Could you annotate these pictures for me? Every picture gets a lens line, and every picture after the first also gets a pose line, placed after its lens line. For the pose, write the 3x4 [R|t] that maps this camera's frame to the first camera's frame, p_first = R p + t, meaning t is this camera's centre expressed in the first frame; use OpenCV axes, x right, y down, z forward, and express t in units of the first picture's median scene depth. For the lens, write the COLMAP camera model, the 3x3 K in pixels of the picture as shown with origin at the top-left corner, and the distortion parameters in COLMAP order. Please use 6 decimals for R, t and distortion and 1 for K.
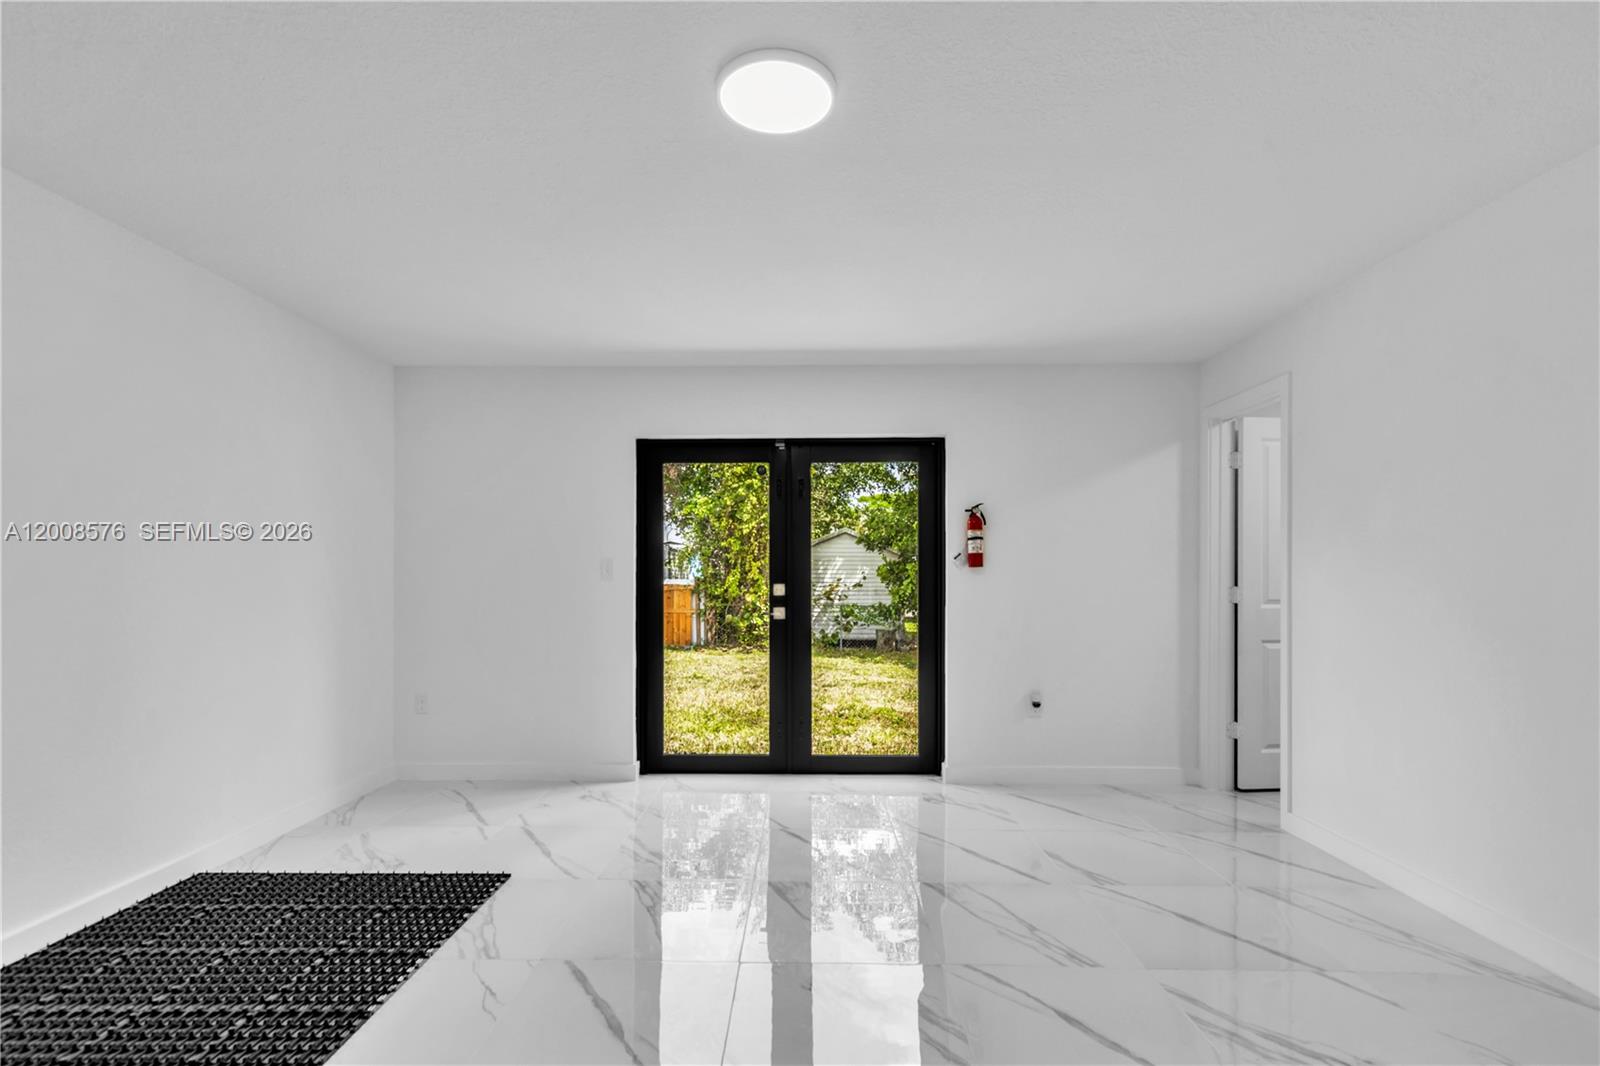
lens RADIAL K [[740.1, 0, 799.2], [0, 740.1, 581.1], [0, 0, 1]] dist [0.000924, 0.000135]
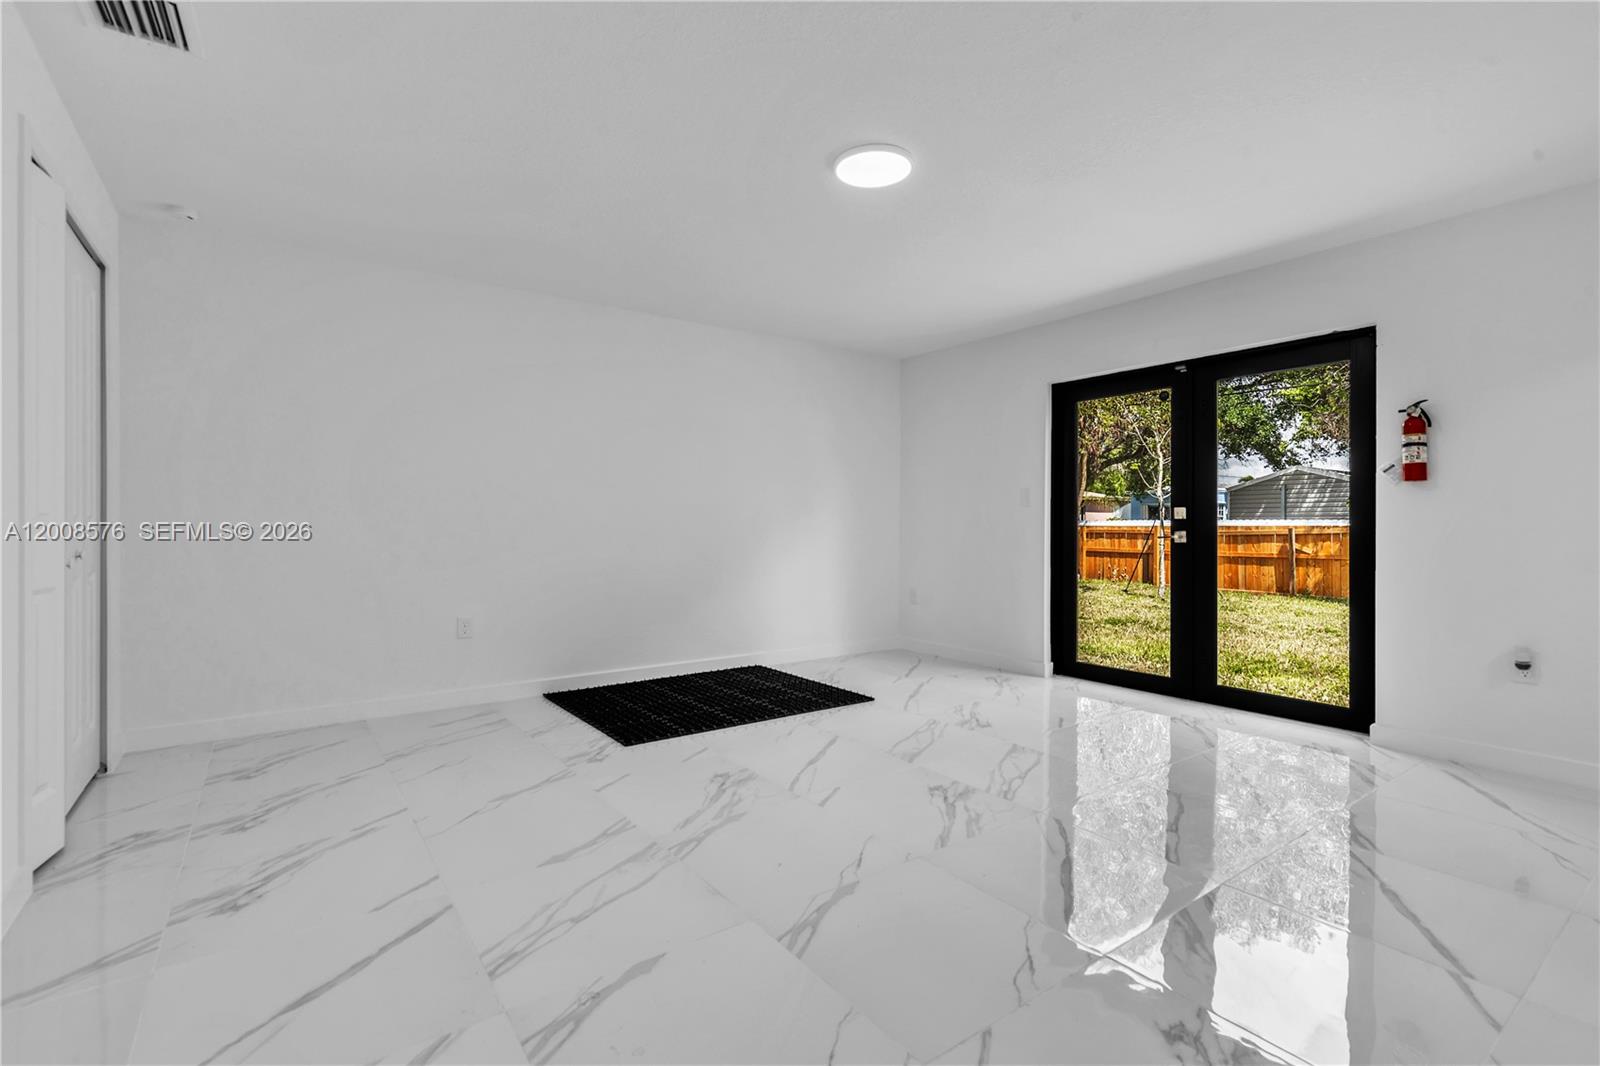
lens RADIAL K [[740.6, 0, 800.0], [0, 740.6, 533.0], [0, 0, 1]] dist [0.012279, 0.000002]
pose [[0.596333, 0.010537, -0.802668, 0.482233], [-0.005543, 0.999944, 0.009009, 0.033037], [0.802718, -0.000923, 0.596358, -0.011270]]
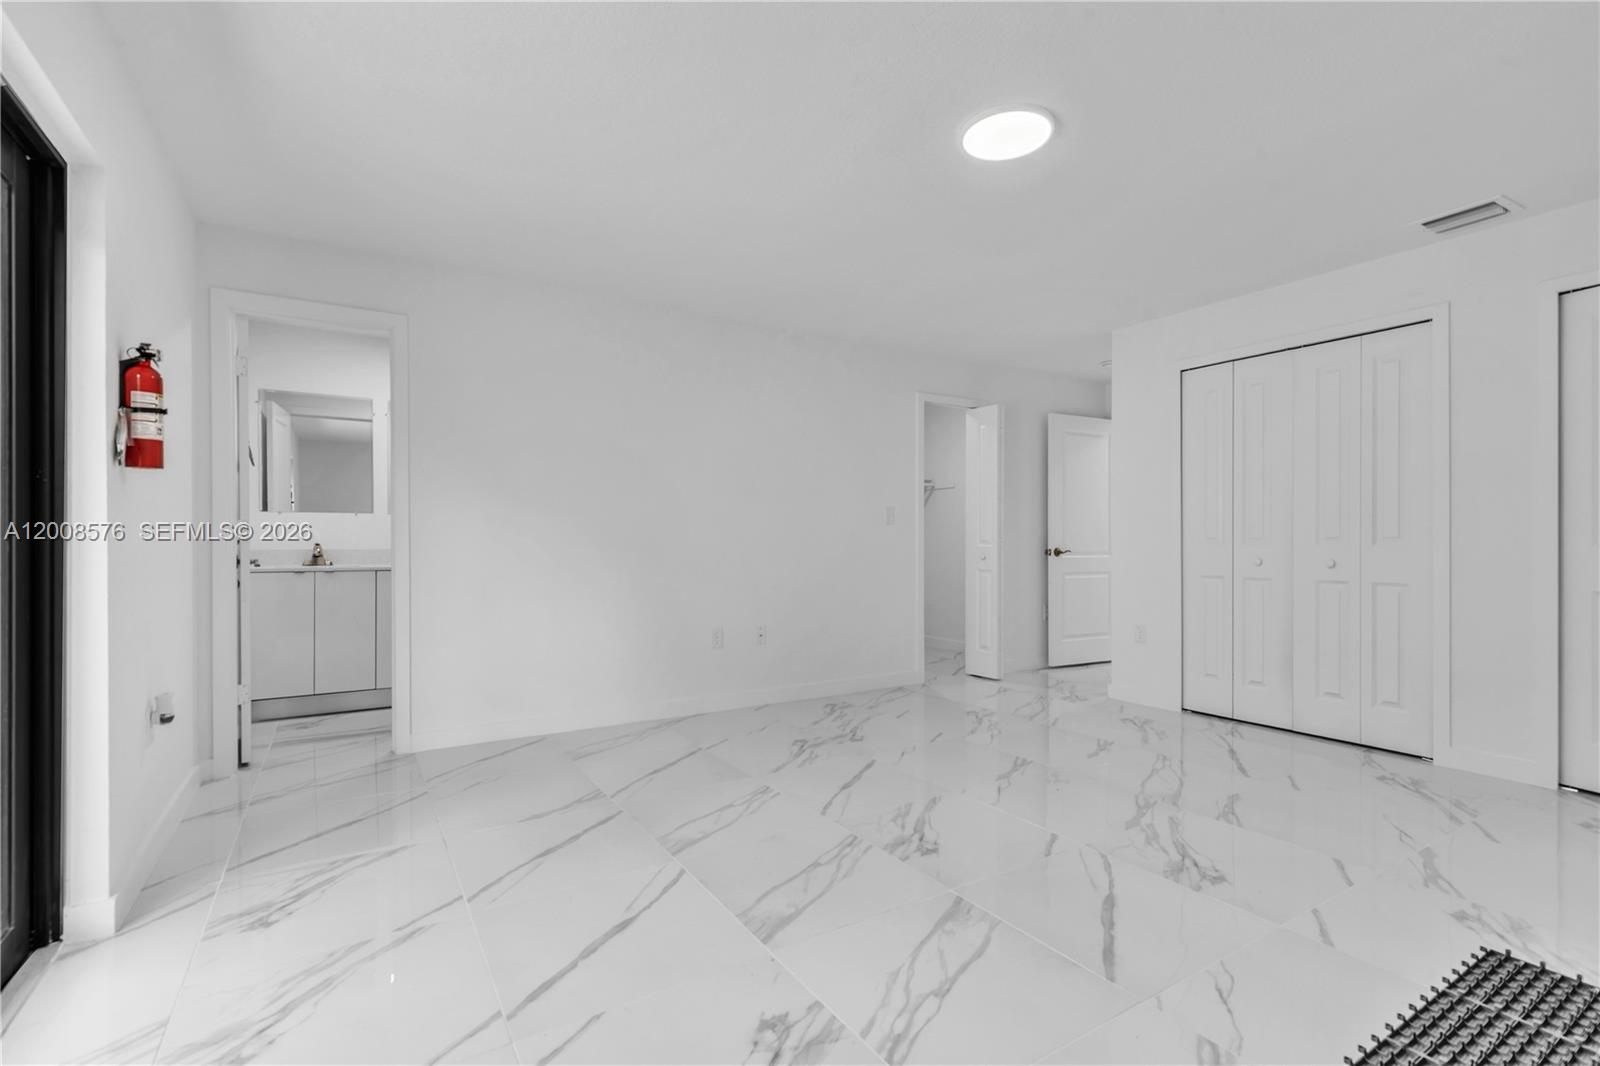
lens RADIAL K [[714.6, 0, 805.2], [0, 714.6, 533.5], [0, 0, 1]] dist [0.012156, 0.000192]
pose [[-0.536163, 0.008792, 0.844068, -0.407786], [0.000191, 0.999947, -0.010294, 0.030597], [-0.844114, -0.005358, -0.536137, 0.875955]]
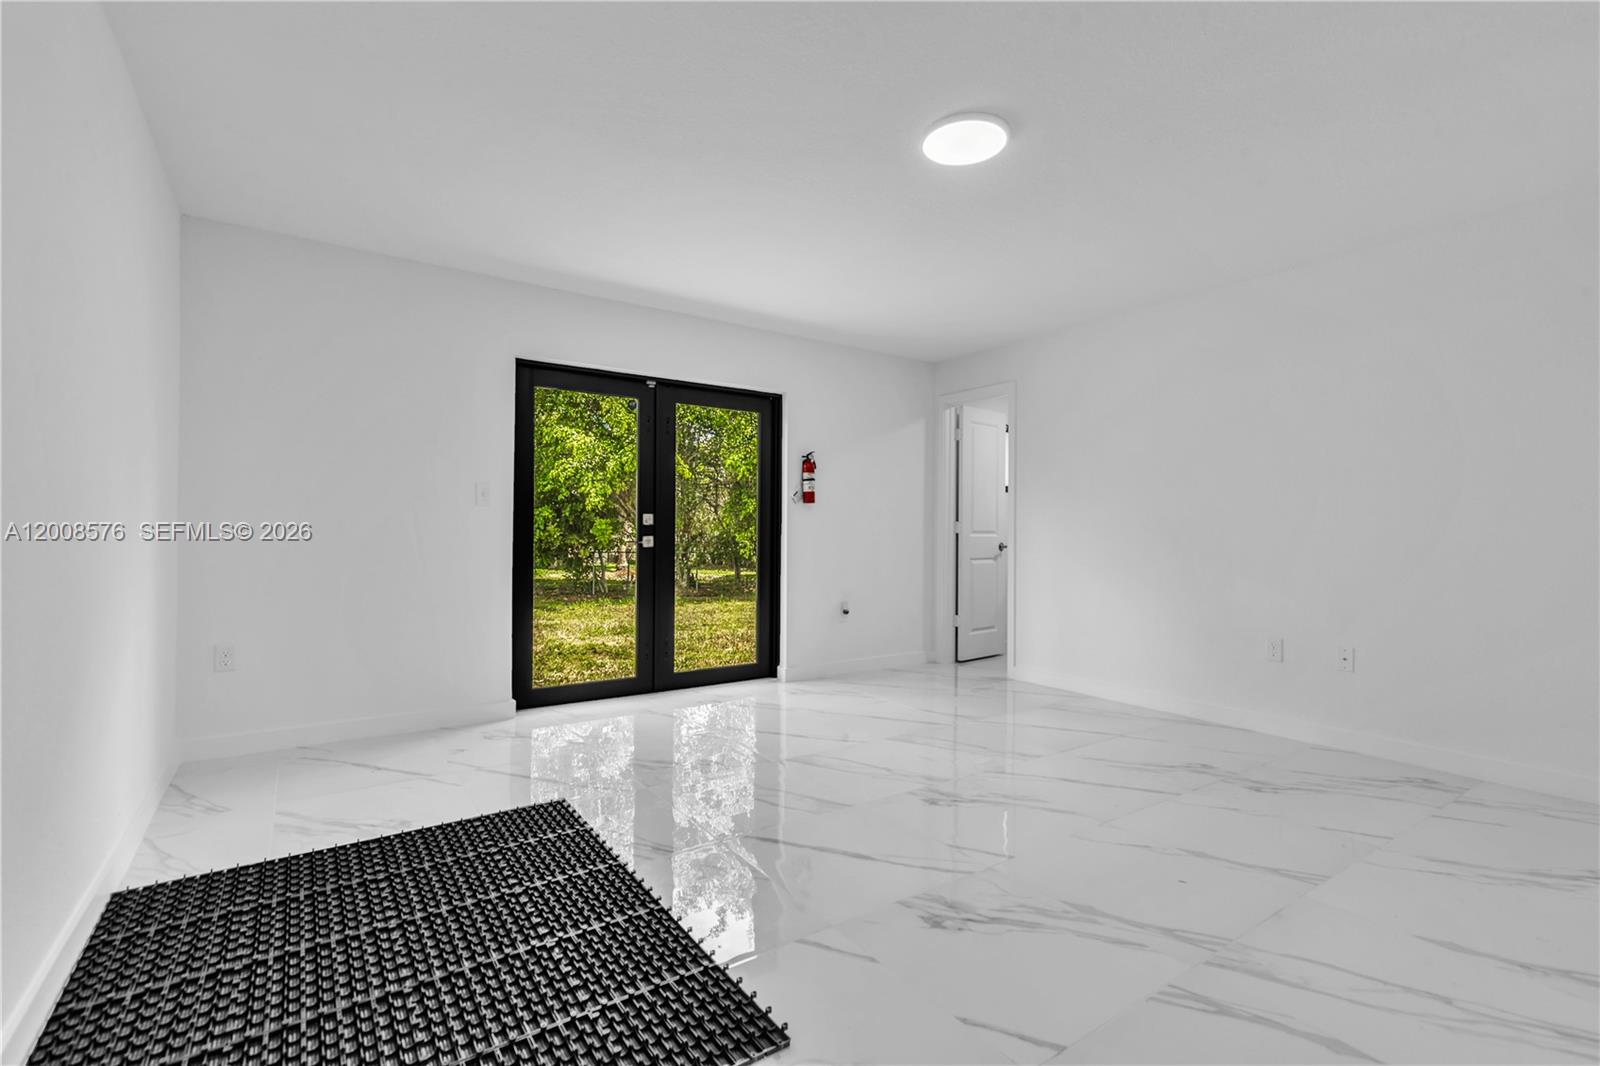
lens RADIAL K [[714.6, 0, 805.2], [0, 714.6, 533.5], [0, 0, 1]] dist [0.012156, 0.000192]
pose [[0.810523, 0.004377, 0.585691, -0.456502], [-0.005531, 0.999985, 0.000180, 0.031135], [-0.585681, -0.003386, 0.810534, 0.038590]]
